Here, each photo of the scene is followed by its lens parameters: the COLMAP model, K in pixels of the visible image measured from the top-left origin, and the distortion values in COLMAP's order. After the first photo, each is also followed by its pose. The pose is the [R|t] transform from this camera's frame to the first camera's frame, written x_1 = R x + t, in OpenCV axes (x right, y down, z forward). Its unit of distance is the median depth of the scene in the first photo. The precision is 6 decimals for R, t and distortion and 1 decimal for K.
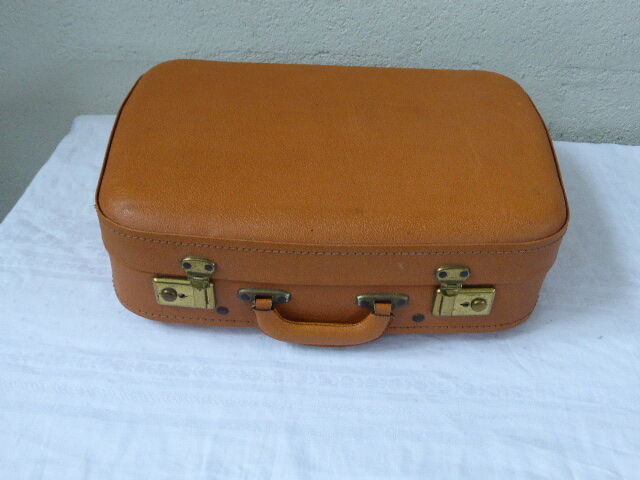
lens RADIAL K [[643.7, 0, 317.9], [0, 643.7, 241.7], [0, 0, 1]] dist [-0.065569, 0.000000]
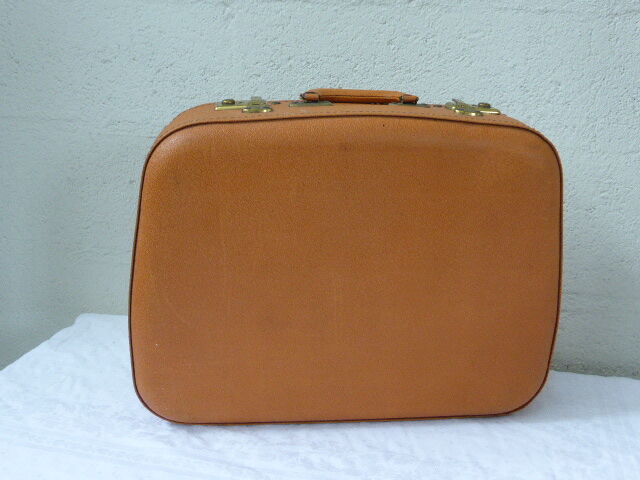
lens RADIAL K [[731.6, 0, 320.4], [0, 731.6, 229.8], [0, 0, 1]] dist [-0.074728, 0.000000]
pose [[0.985378, 0.045722, -0.164136, 0.311559], [-0.109150, 0.909097, -0.402032, 0.178868], [0.130834, 0.414068, 0.900794, -0.108913]]
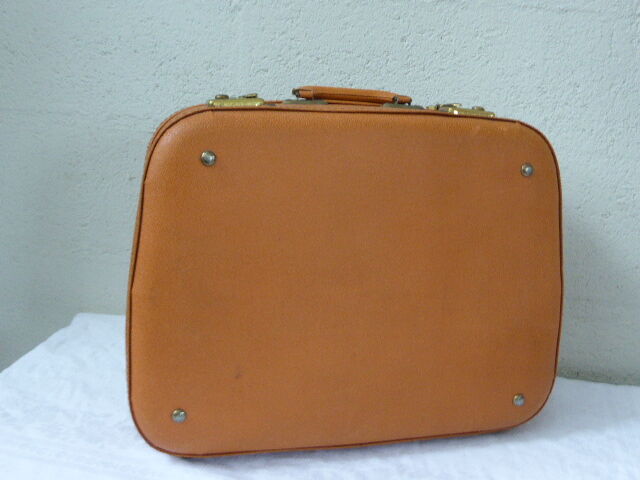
lens RADIAL K [[731.6, 0, 320.0], [0, 731.6, 237.0], [0, 0, 1]] dist [-0.074728, 0.000000]
pose [[0.987815, 0.062007, -0.142750, 0.250576], [-0.111844, 0.920643, -0.374042, 0.125645], [0.108228, 0.385450, 0.916360, -0.087170]]
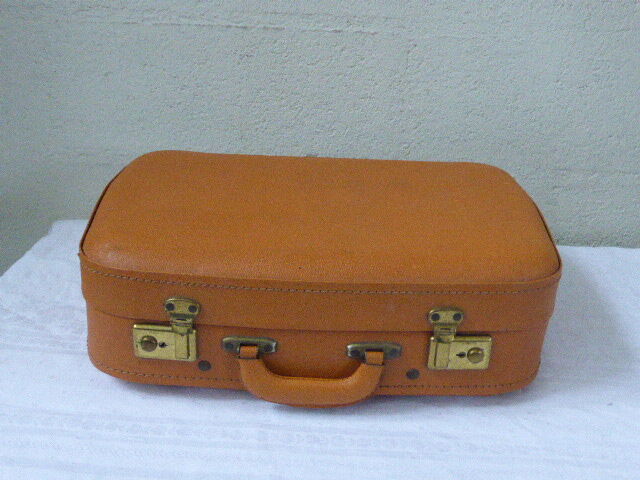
lens RADIAL K [[731.6, 0, 317.9], [0, 731.6, 241.3], [0, 0, 1]] dist [-0.074728, 0.000000]
pose [[0.999837, 0.002525, 0.017897, -0.002028], [0.002770, 0.957089, -0.289781, 0.243842], [-0.017861, 0.289783, 0.956926, -0.074233]]
